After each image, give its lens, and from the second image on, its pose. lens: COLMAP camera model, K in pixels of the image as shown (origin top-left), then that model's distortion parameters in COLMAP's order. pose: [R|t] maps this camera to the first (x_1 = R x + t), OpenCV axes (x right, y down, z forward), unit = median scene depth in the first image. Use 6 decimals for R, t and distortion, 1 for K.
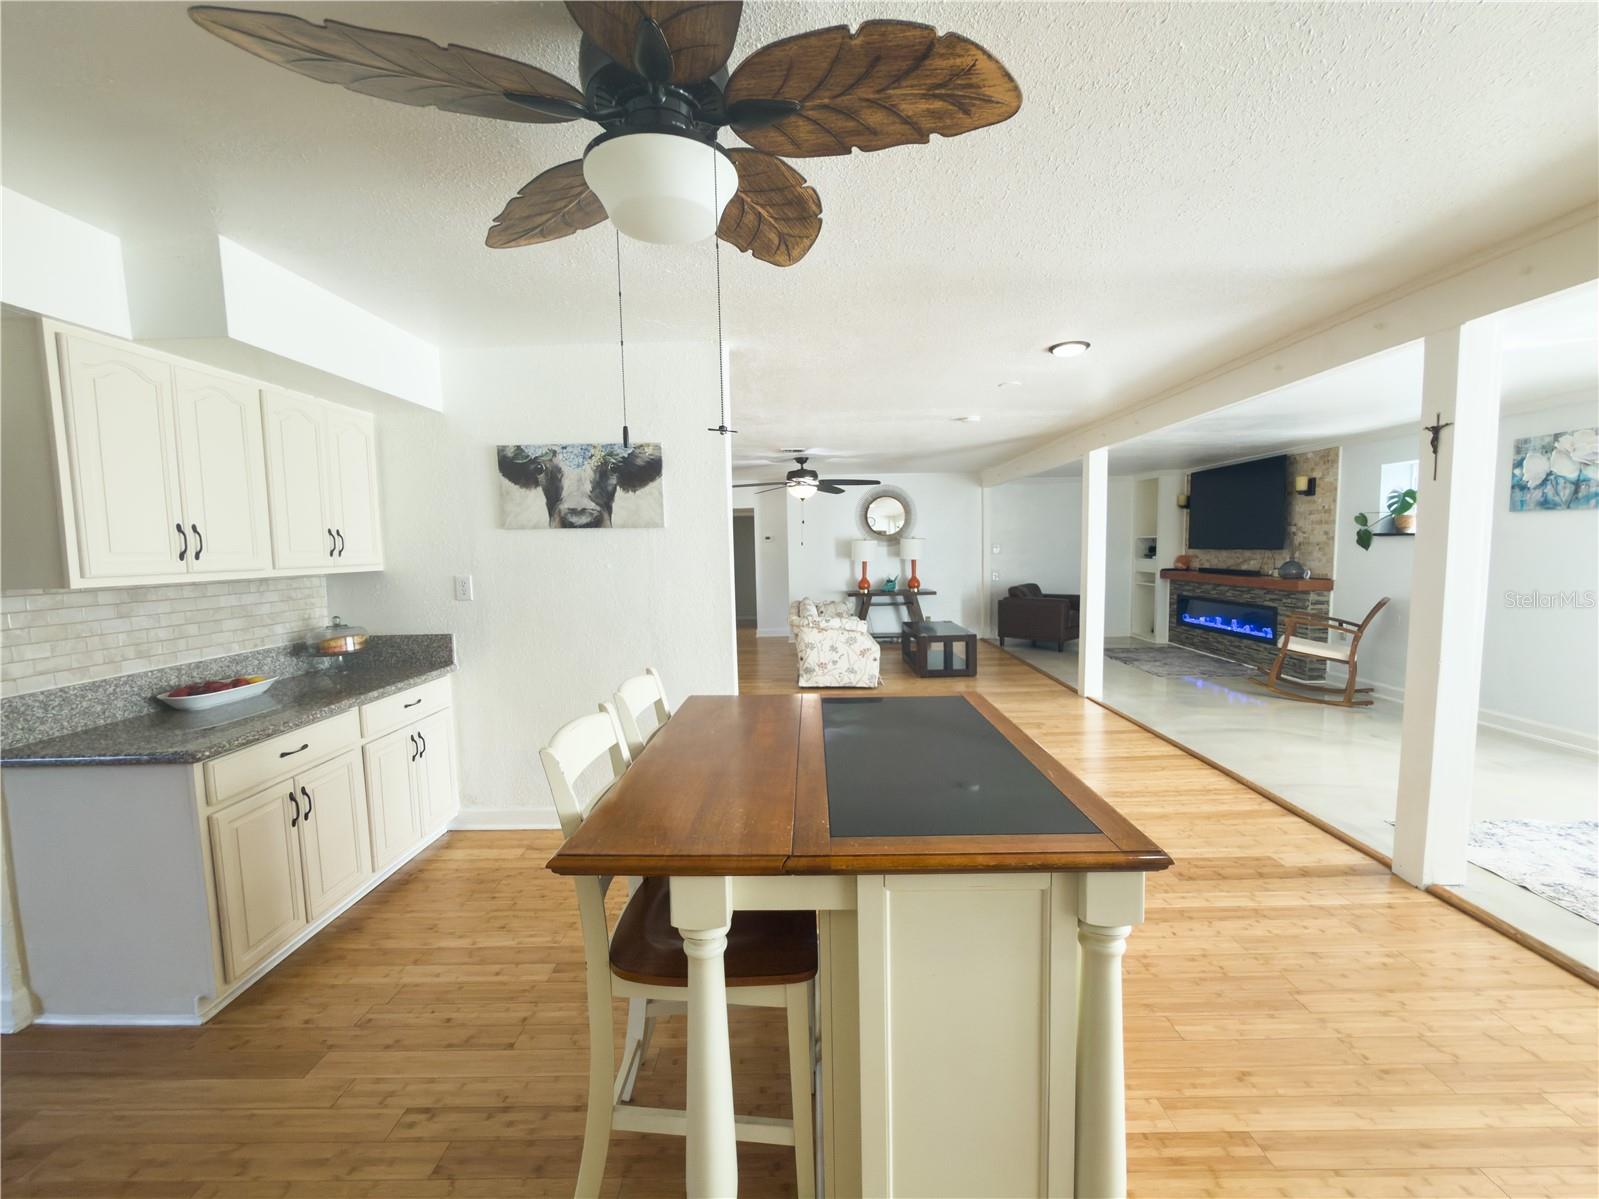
lens RADIAL K [[646.7, 0, 799.6], [0, 646.7, 602.2], [0, 0, 1]] dist [0.000249, -0.000365]
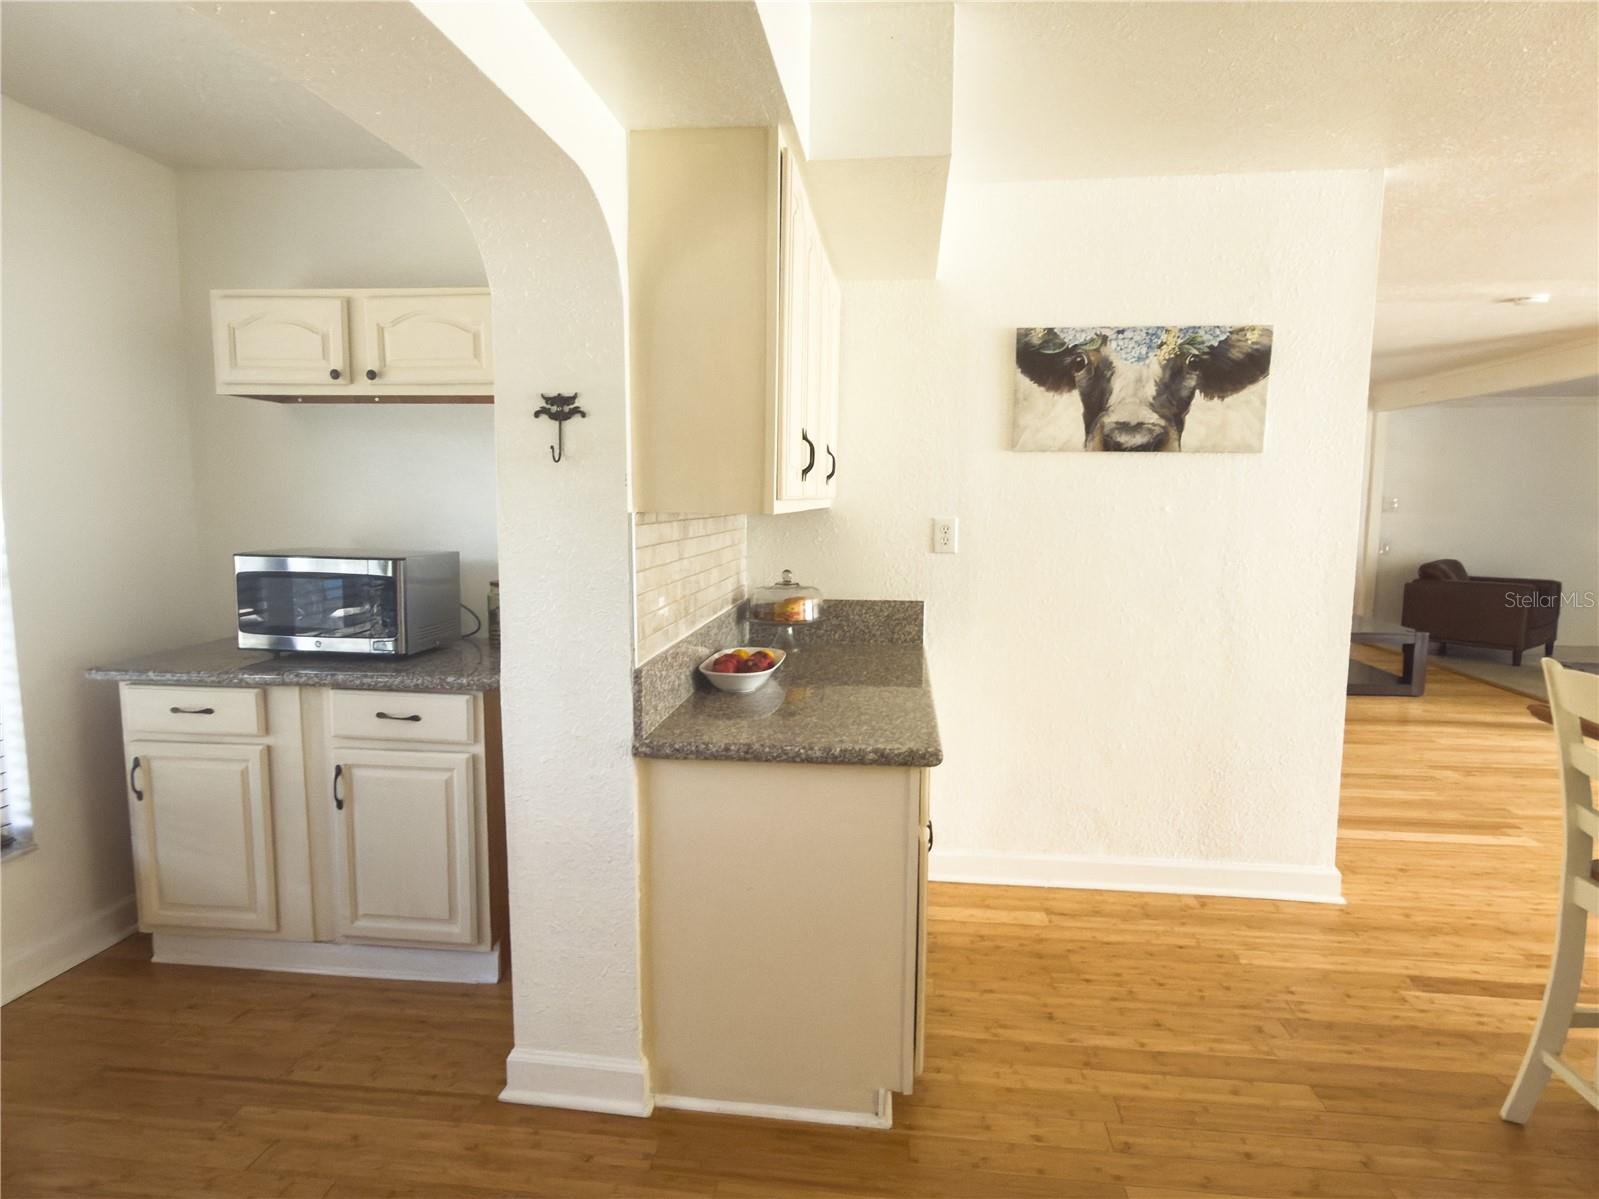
lens RADIAL K [[930.2, 0, 793.7], [0, 930.2, 608.5], [0, 0, 1]] dist [-0.001172, 0.000100]
pose [[0.994488, 0.036007, -0.098473, -0.305180], [-0.032742, 0.998866, 0.034577, 0.014355], [0.099607, -0.031162, 0.994539, -0.005925]]
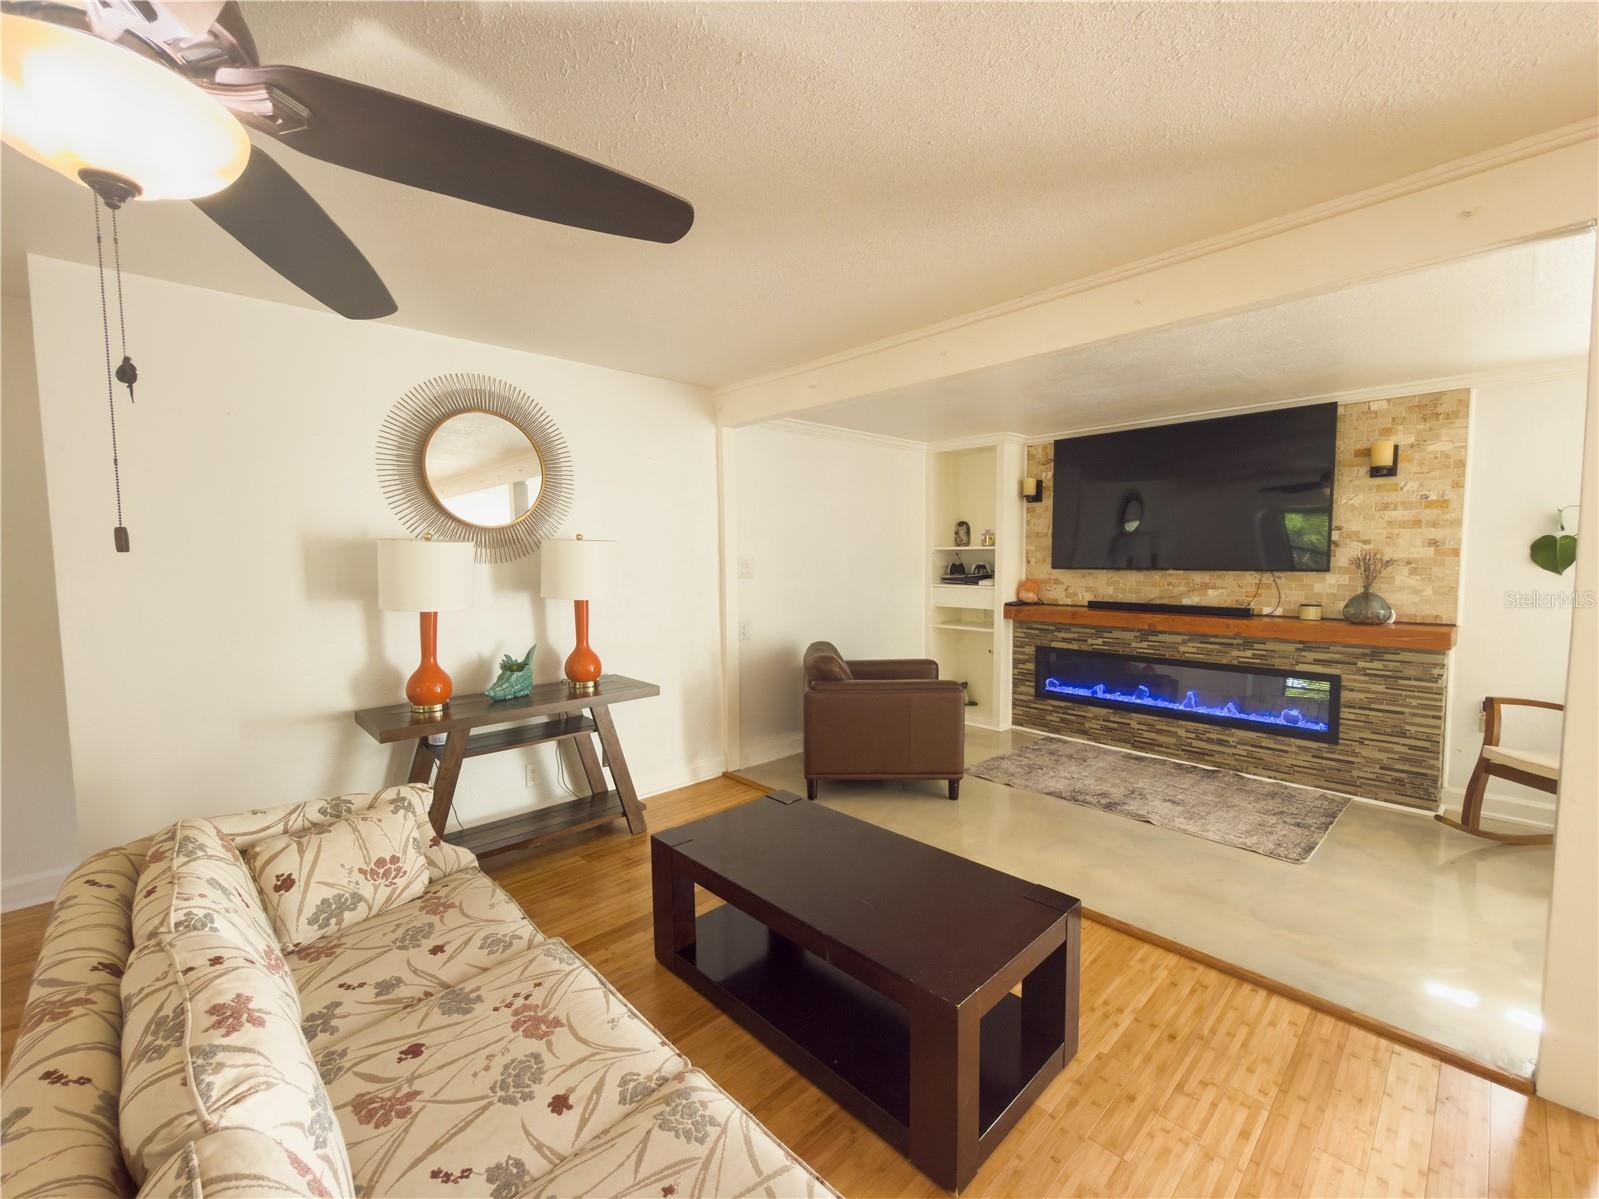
lens RADIAL K [[674.7, 0, 799.7], [0, 674.7, 602.6], [0, 0, 1]] dist [0.000995, -0.000203]
pose [[0.716062, -0.036820, 0.697065, 0.007335], [0.054947, 0.998482, -0.003703, -0.083206], [-0.695871, 0.040953, 0.716998, 0.966075]]
